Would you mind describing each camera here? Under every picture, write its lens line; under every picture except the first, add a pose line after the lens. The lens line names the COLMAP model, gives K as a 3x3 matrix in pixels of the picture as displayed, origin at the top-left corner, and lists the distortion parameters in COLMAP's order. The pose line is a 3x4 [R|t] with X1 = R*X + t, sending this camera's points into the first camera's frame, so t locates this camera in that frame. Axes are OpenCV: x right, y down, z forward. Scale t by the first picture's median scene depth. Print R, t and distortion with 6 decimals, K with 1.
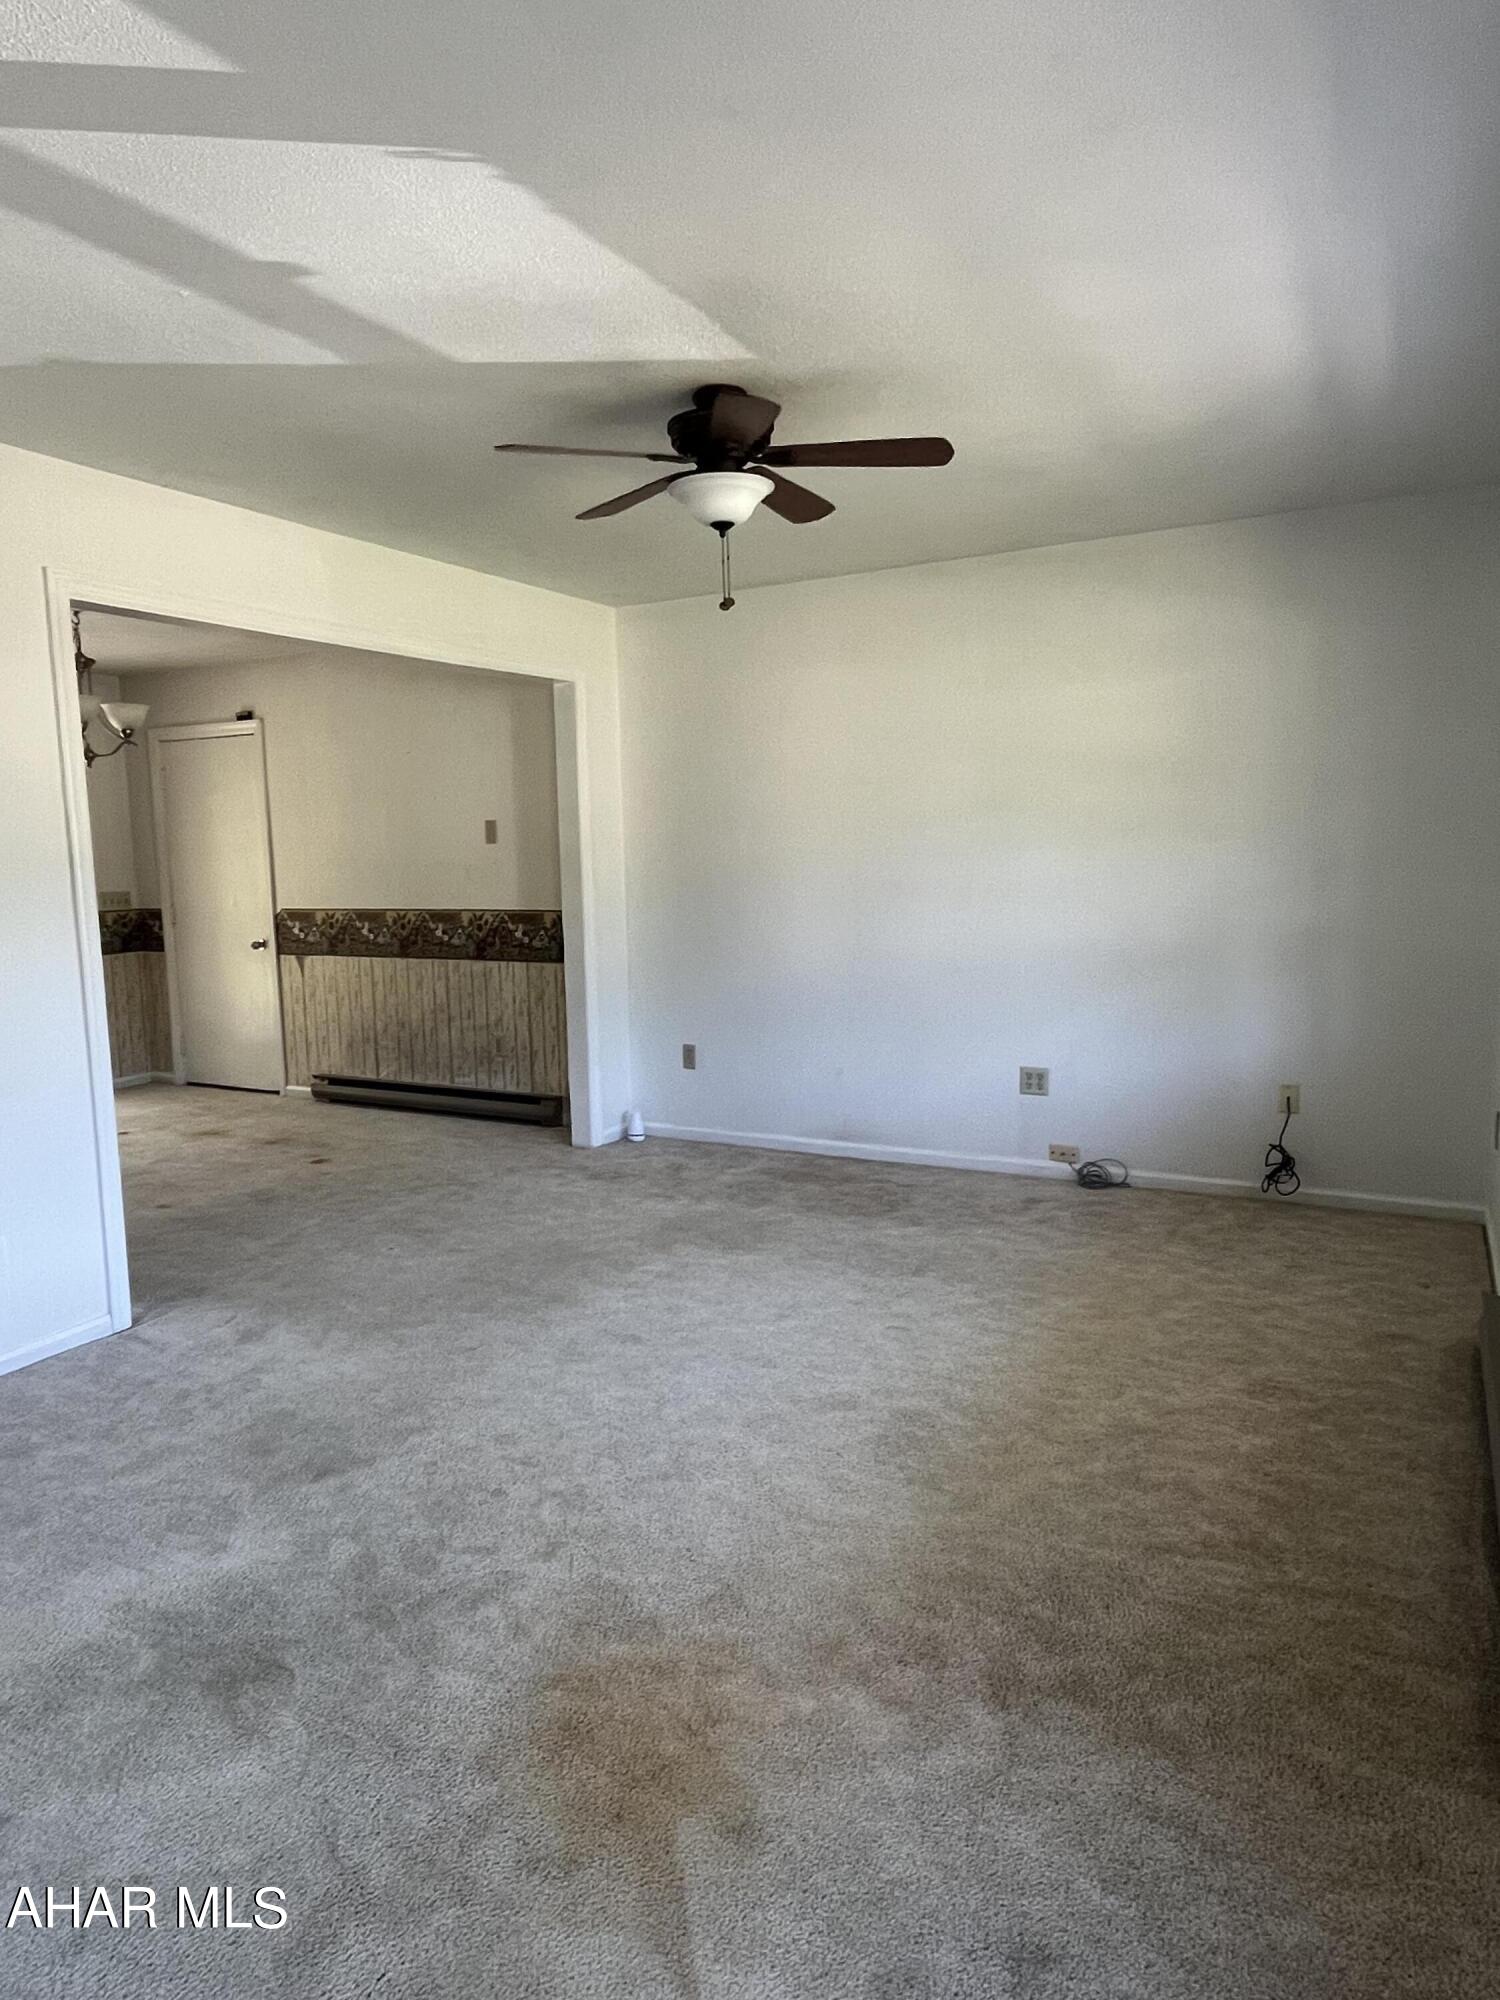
lens RADIAL K [[1233.6, 0, 751.9], [0, 1233.6, 1009.1], [0, 0, 1]] dist [-0.001516, -0.000169]
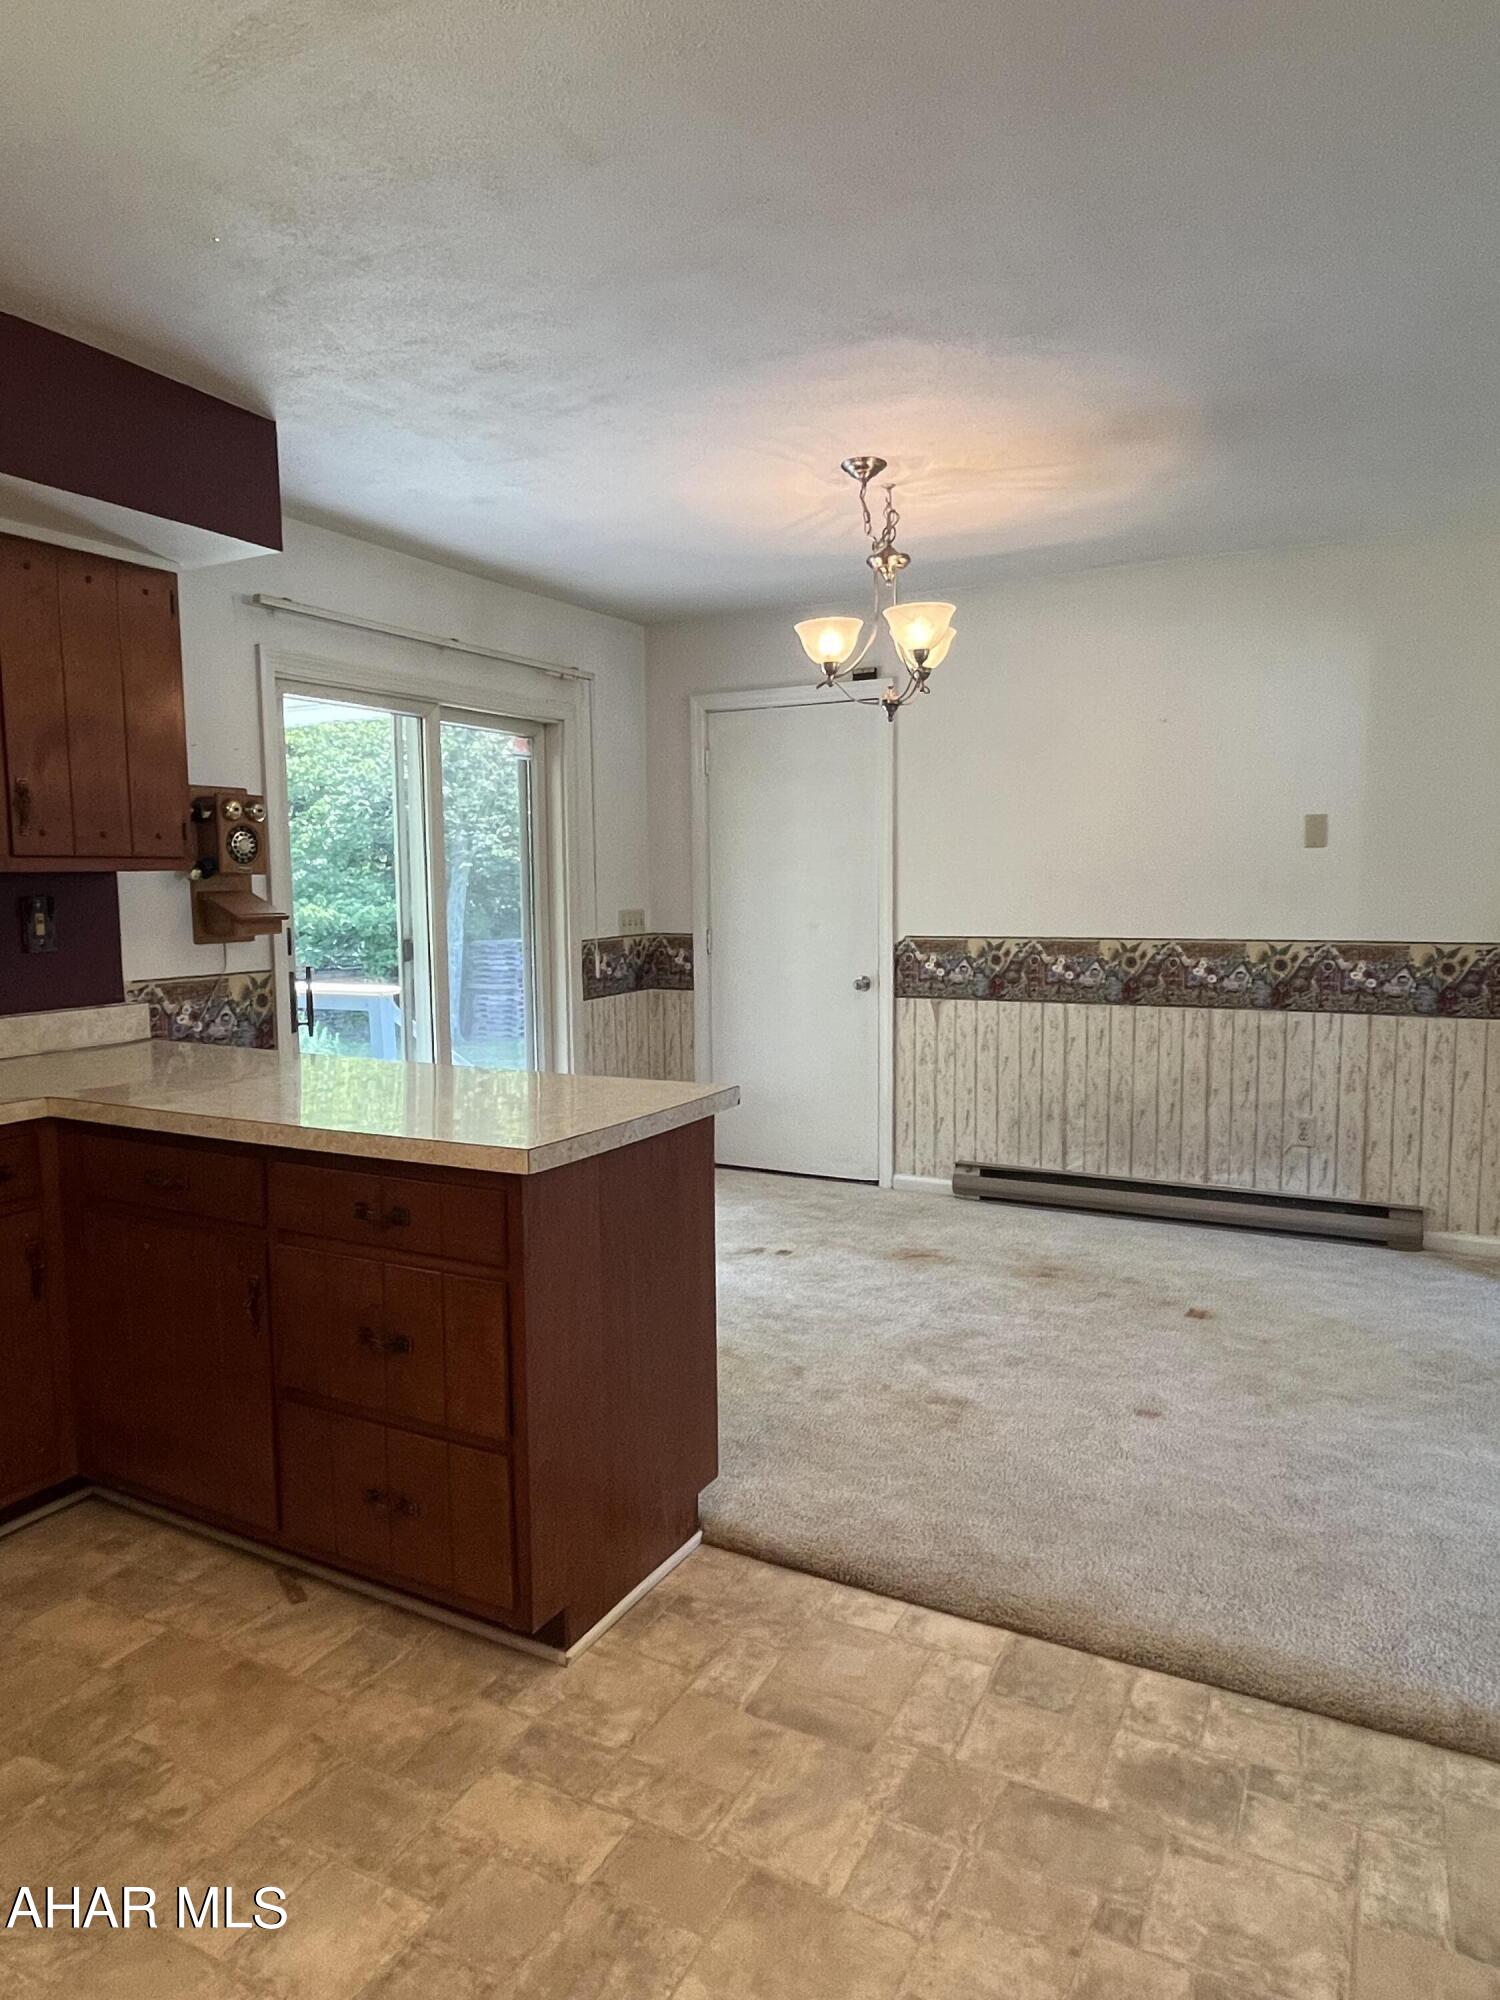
lens RADIAL K [[1233.6, 0, 750.8], [0, 1233.6, 991.1], [0, 0, 1]] dist [-0.001516, -0.000169]
pose [[0.999741, 0.007218, 0.021599, -0.505398], [-0.006491, 0.999416, -0.033542, -0.023694], [-0.021829, 0.033393, 0.999204, 0.276022]]
